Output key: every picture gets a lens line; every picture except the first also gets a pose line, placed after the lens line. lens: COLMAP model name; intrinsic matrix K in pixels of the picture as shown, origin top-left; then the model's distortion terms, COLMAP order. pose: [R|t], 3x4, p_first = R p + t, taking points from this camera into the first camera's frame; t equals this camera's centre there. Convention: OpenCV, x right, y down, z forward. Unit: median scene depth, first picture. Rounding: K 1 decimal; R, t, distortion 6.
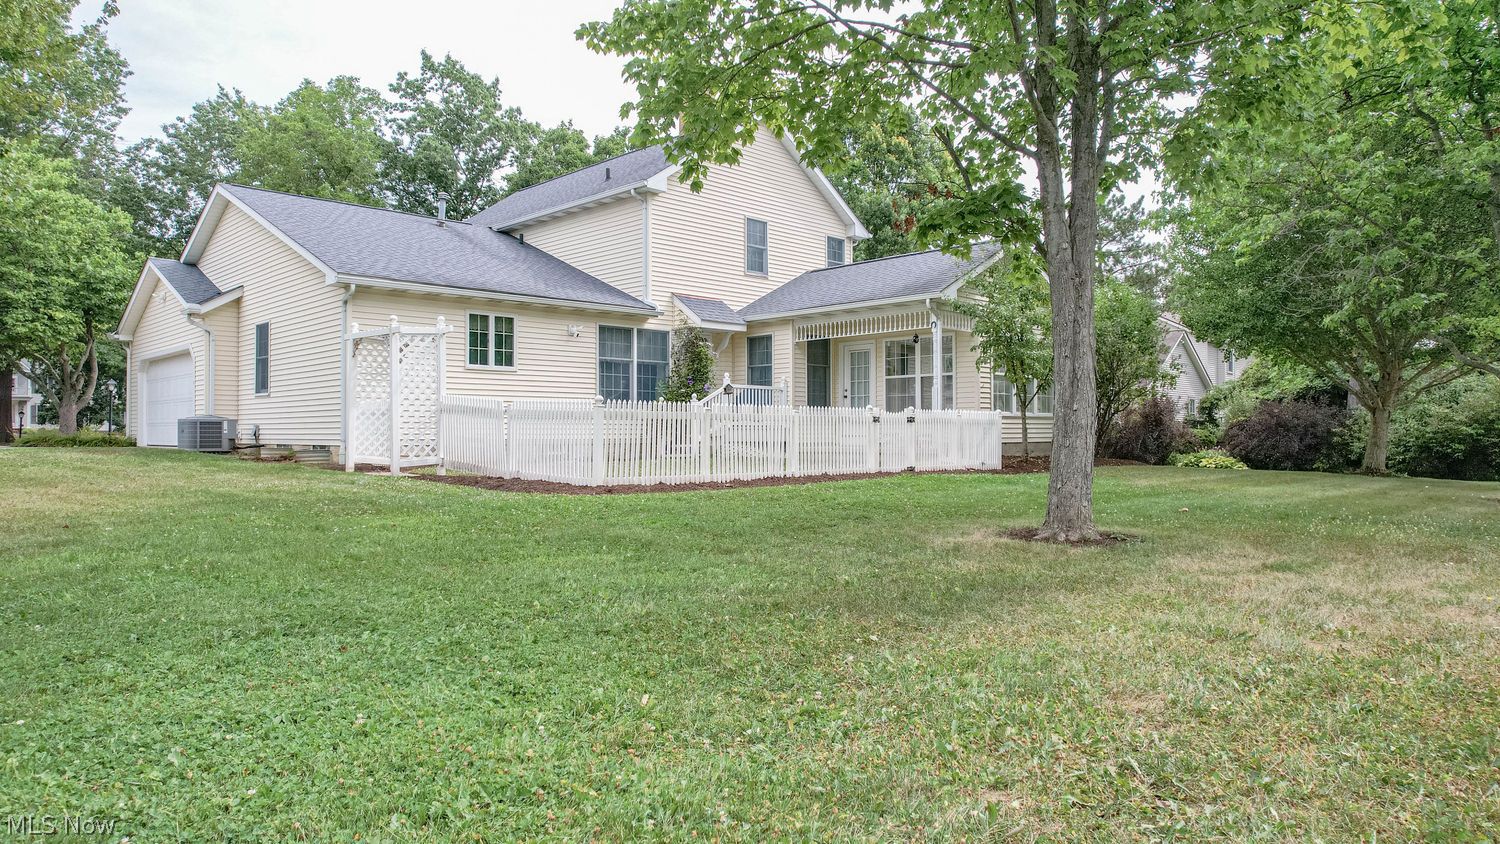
lens RADIAL K [[958.7, 0, 750.0], [0, 958.7, 422.0], [0, 0, 1]] dist [-0.066192, 0.063460]
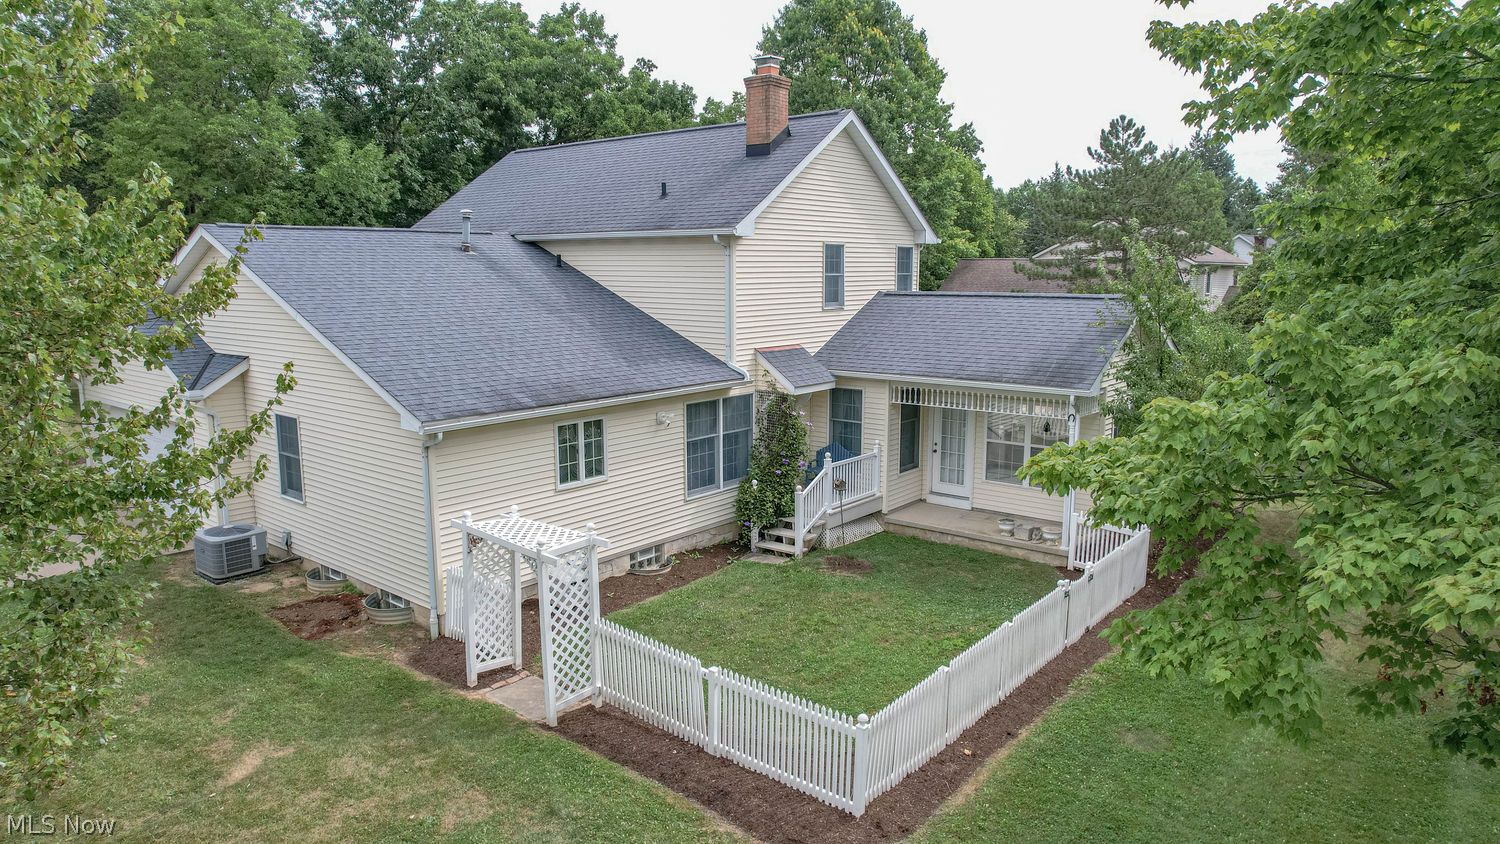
lens RADIAL K [[958.7, 0, 750.0], [0, 958.7, 422.0], [0, 0, 1]] dist [-0.066192, 0.063460]
pose [[0.994288, -0.015240, 0.105633, -0.187175], [-0.003801, 0.984068, 0.177754, -0.233802], [-0.106659, -0.177140, 0.978389, 0.134928]]
